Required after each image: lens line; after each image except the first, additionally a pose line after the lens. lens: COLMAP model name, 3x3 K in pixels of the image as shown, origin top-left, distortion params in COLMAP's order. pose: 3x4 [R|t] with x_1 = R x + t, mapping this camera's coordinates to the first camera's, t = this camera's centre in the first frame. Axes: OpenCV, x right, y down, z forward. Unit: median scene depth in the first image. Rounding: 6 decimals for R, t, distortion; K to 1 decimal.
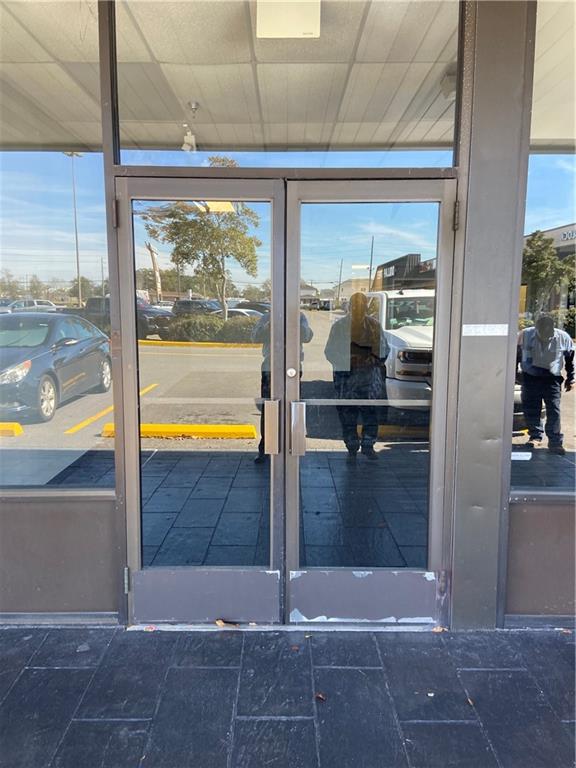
lens RADIAL K [[580.9, 0, 287.3], [0, 580.9, 383.9], [0, 0, 1]] dist [0.091836, -0.089981]
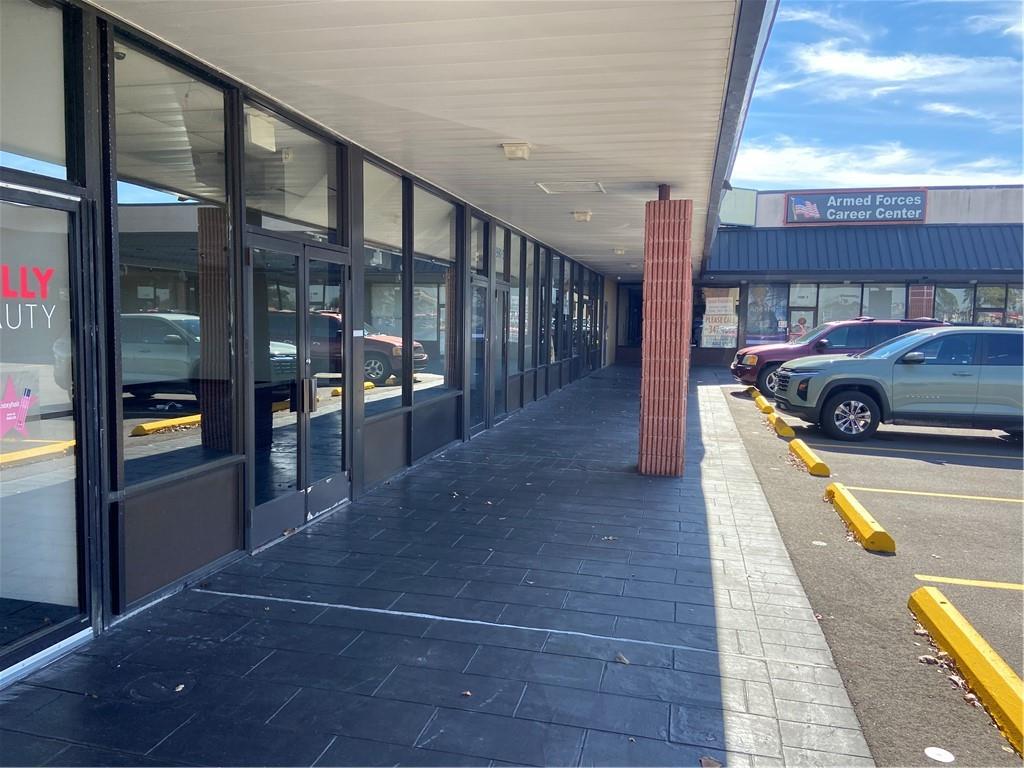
lens RADIAL K [[774.6, 0, 510.4], [0, 774.6, 376.3], [0, 0, 1]] dist [0.091836, -0.089981]
pose [[0.227467, -0.069420, 0.971308, -1.893921], [0.114622, 0.992430, 0.044087, -0.013522], [-0.967016, 0.101305, 0.233702, -0.061341]]
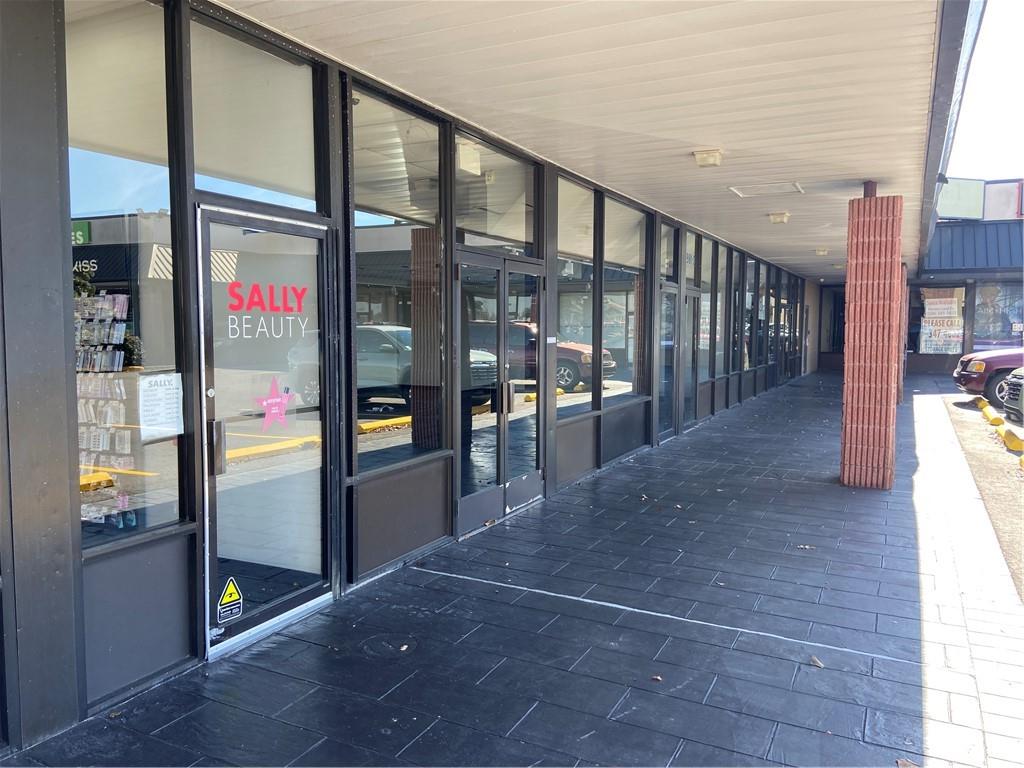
lens RADIAL K [[774.6, 0, 511.0], [0, 774.6, 375.8], [0, 0, 1]] dist [0.091836, -0.089981]
pose [[0.452088, -0.057379, 0.890126, -1.983465], [0.116218, 0.993211, 0.004997, -0.005684], [-0.884370, 0.101190, 0.455687, -0.084719]]
